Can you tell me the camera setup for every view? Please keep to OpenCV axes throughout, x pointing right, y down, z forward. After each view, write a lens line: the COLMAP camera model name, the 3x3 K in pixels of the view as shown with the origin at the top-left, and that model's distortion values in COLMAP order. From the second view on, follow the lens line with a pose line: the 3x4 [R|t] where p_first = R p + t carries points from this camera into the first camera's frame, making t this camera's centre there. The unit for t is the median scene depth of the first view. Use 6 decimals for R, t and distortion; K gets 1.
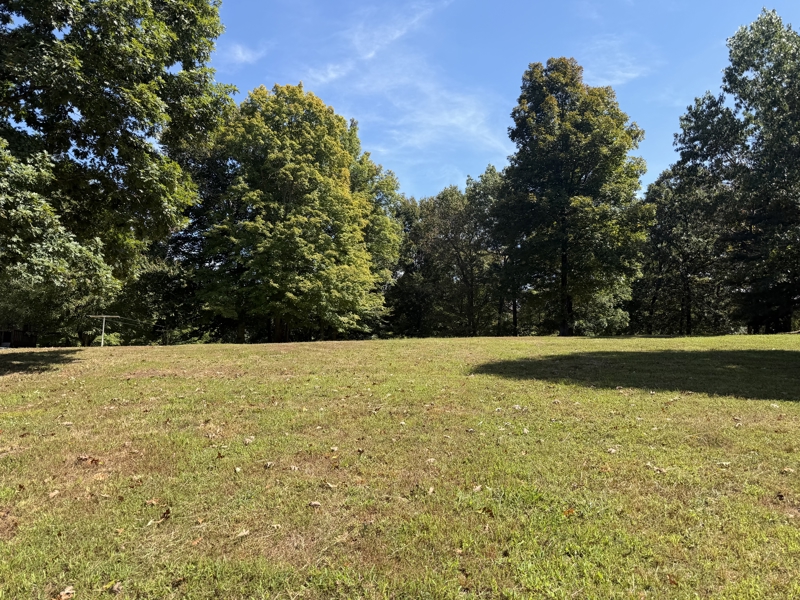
lens RADIAL K [[567.2, 0, 403.8], [0, 567.2, 303.3], [0, 0, 1]] dist [0.065491, -0.069555]
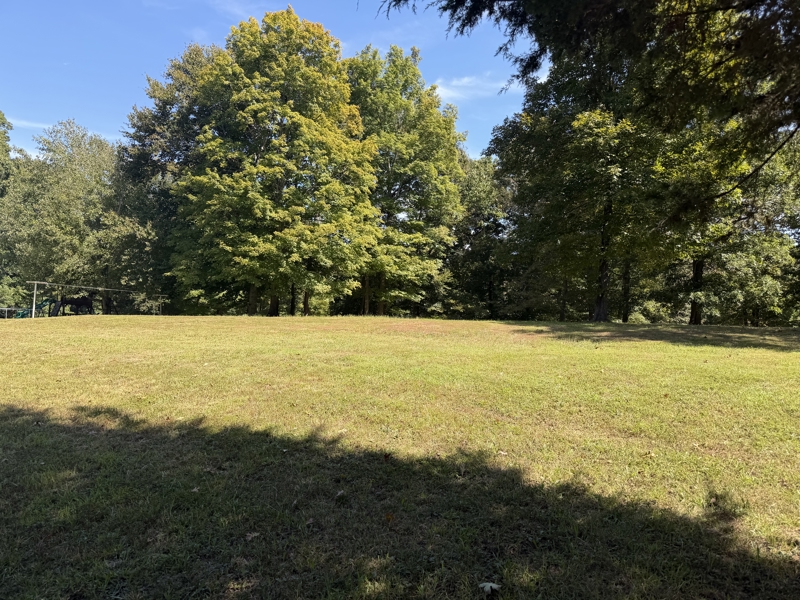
lens RADIAL K [[567.2, 0, 403.8], [0, 567.2, 303.3], [0, 0, 1]] dist [0.065491, -0.069555]
pose [[0.942547, 0.024617, -0.333166, 0.304121], [-0.002637, 0.997799, 0.066264, -0.006716], [0.334064, -0.061578, 0.940537, 0.258036]]
